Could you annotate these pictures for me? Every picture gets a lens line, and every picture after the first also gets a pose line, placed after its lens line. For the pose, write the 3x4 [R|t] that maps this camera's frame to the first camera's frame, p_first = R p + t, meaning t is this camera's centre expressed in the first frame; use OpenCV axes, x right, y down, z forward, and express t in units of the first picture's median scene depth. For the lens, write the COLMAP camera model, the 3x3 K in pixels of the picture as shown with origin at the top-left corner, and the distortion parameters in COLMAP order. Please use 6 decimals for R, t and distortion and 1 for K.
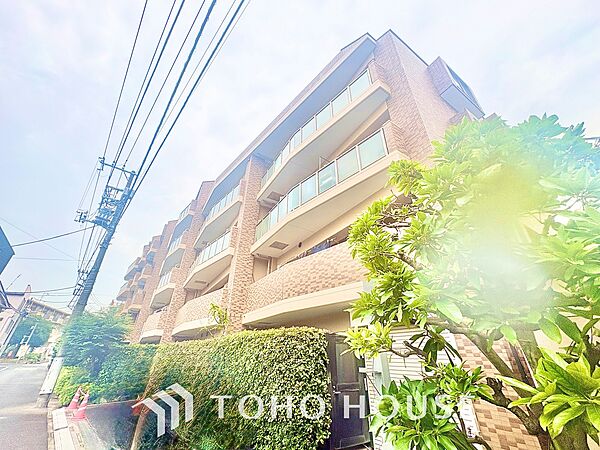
lens RADIAL K [[239.2, 0, 300.0], [0, 239.2, 225.0], [0, 0, 1]] dist [0.001548, 0.000304]
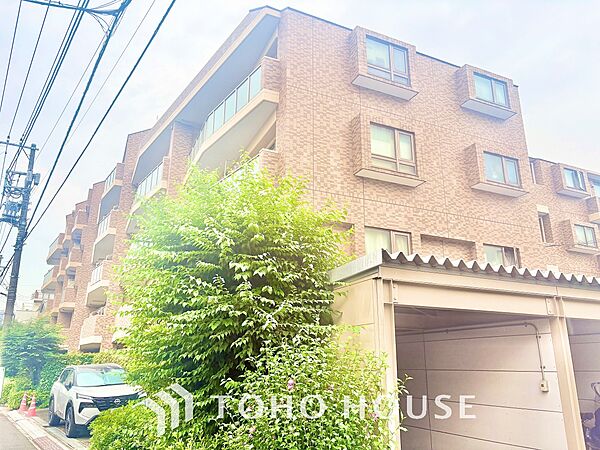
lens RADIAL K [[441.8, 0, 300.0], [0, 441.8, 225.0], [0, 0, 1]] dist [0.009383, -0.000668]
pose [[0.993816, -0.047090, -0.100559, 0.308450], [0.065893, 0.979033, 0.192750, -0.205334], [0.089374, -0.198184, 0.976082, -0.391836]]
